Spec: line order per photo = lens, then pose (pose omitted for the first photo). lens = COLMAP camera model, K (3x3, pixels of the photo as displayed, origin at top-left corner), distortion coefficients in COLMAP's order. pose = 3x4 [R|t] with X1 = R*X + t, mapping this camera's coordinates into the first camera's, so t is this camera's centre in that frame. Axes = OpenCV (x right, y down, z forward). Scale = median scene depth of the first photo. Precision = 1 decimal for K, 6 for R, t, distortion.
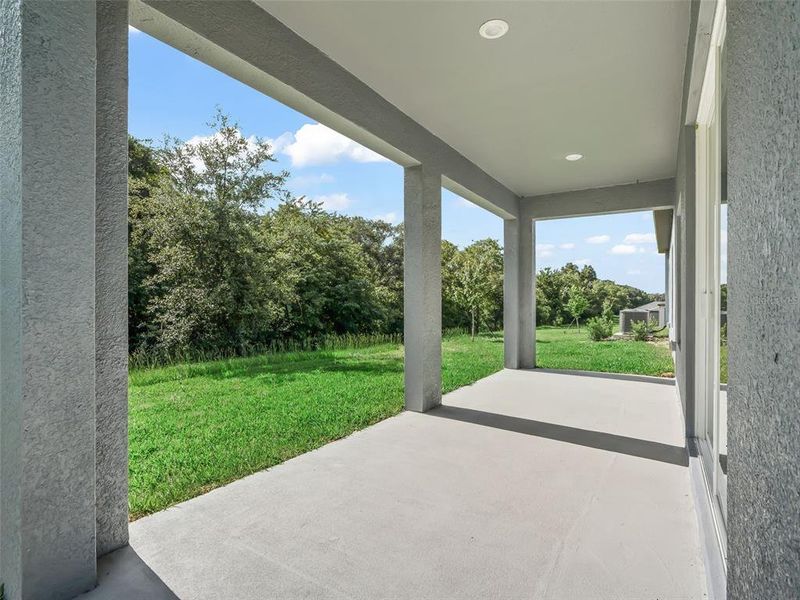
lens RADIAL K [[400.0, 0, 400.1], [0, 400.0, 286.7], [0, 0, 1]] dist [-0.002431, 0.000016]
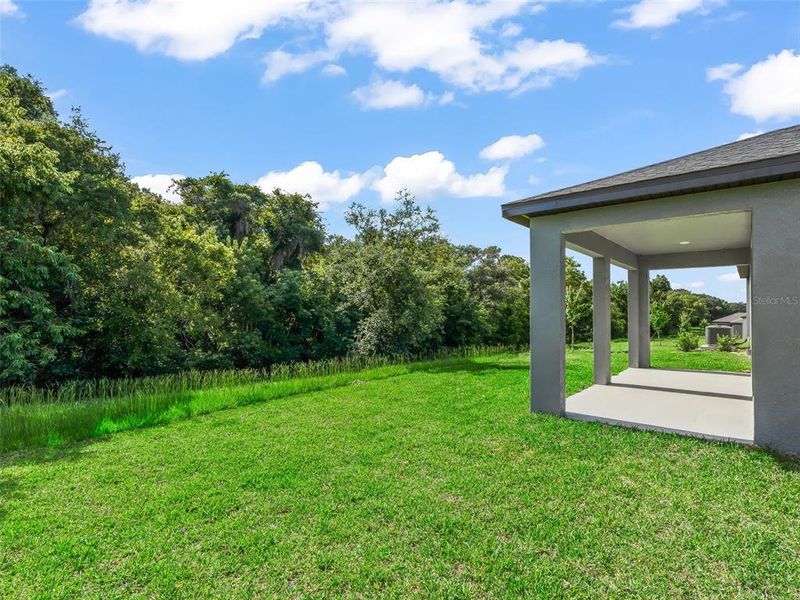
lens RADIAL K [[410.5, 0, 400.0], [0, 410.5, 300.0], [0, 0, 1]] dist [0.002336, 0.000252]
pose [[0.992683, -0.012043, -0.120149, -0.203995], [0.012519, 0.999917, 0.003204, -0.033700], [0.120101, -0.004685, 0.992751, -0.323701]]
